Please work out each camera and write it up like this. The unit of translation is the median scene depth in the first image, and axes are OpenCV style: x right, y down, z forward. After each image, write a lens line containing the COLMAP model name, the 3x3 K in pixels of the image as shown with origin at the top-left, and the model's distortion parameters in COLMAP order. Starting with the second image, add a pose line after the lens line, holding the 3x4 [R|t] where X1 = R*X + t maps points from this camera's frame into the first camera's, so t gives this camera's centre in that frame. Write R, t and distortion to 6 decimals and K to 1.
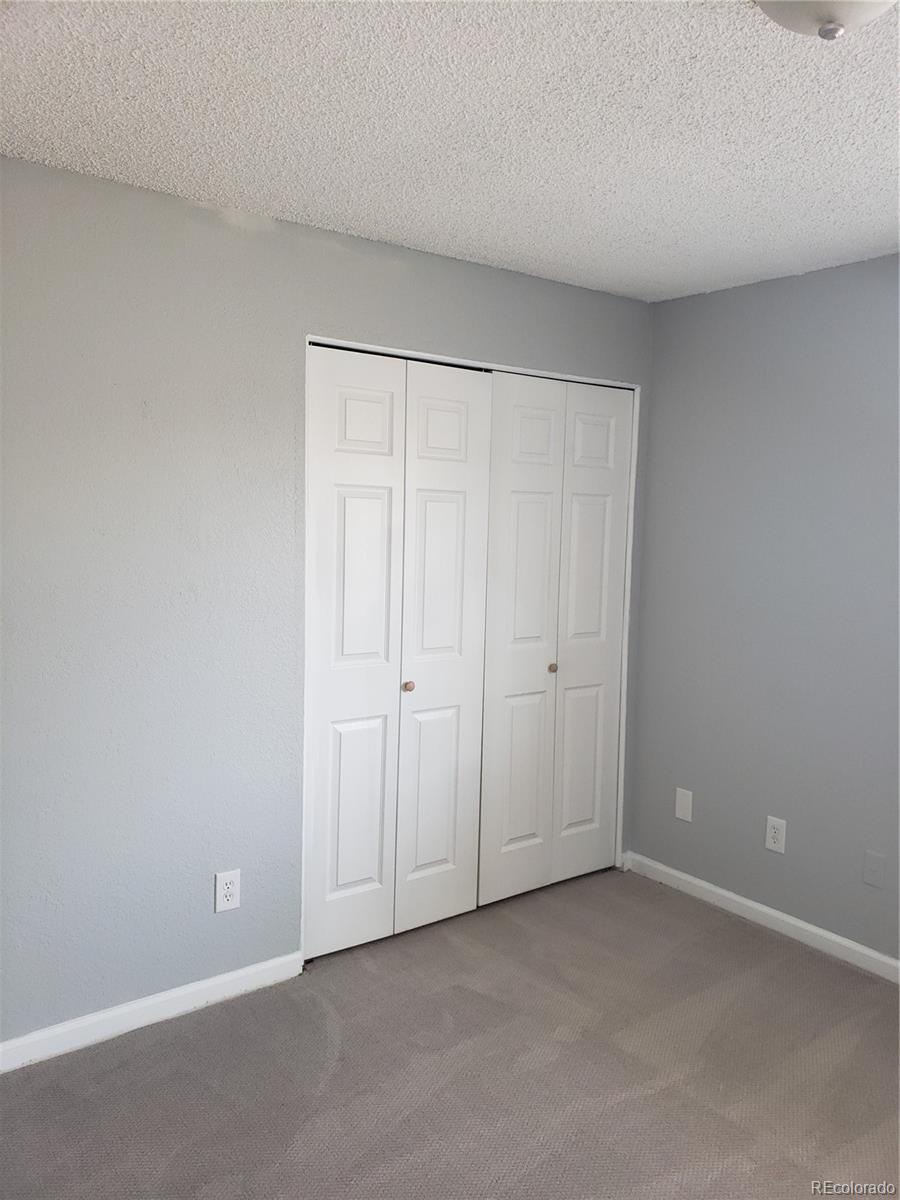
lens RADIAL K [[928.2, 0, 452.9], [0, 928.2, 601.3], [0, 0, 1]] dist [0.035730, -0.026162]
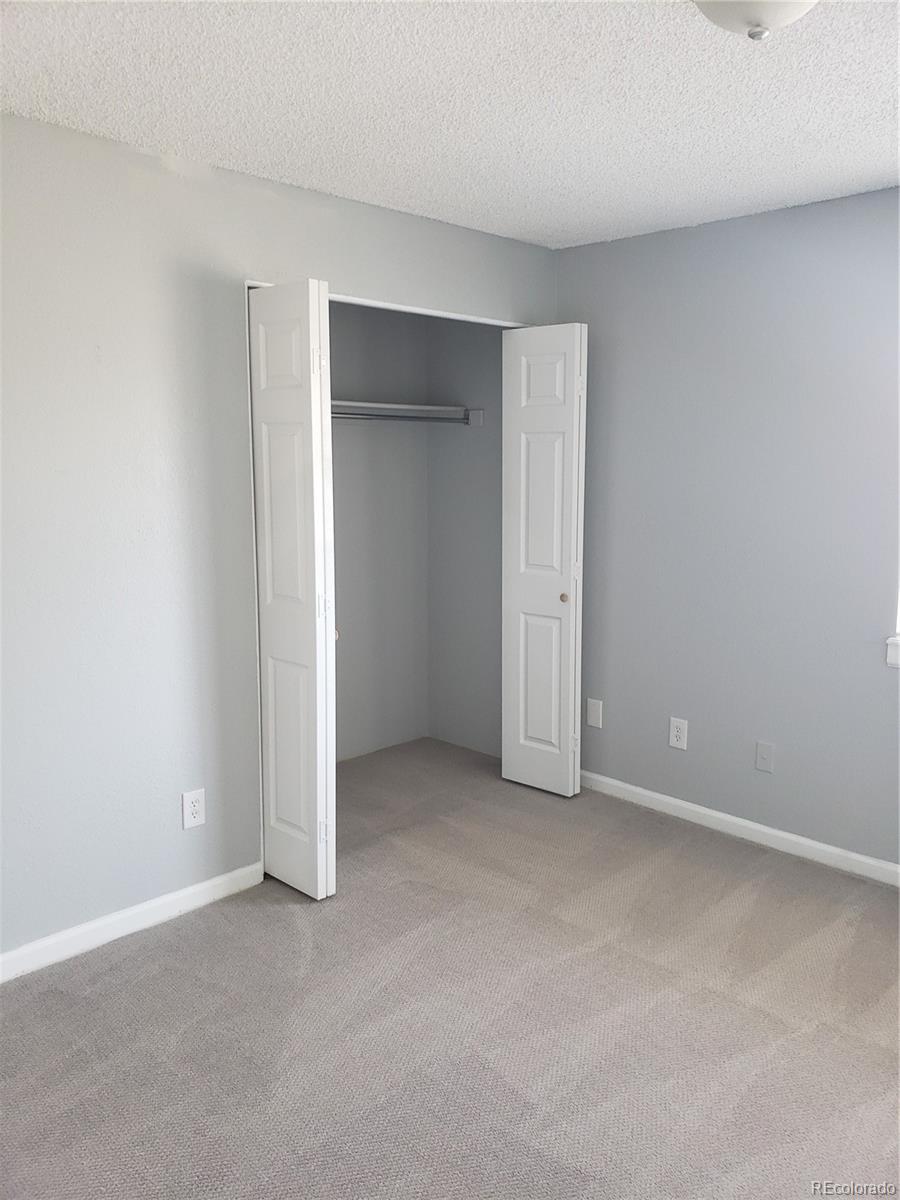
lens RADIAL K [[928.2, 0, 445.7], [0, 928.2, 595.1], [0, 0, 1]] dist [0.035730, -0.026162]
pose [[0.991626, -0.035474, 0.124175, -0.095703], [0.028736, 0.998037, 0.055638, 0.017464], [-0.125905, -0.051603, 0.990699, -0.099140]]
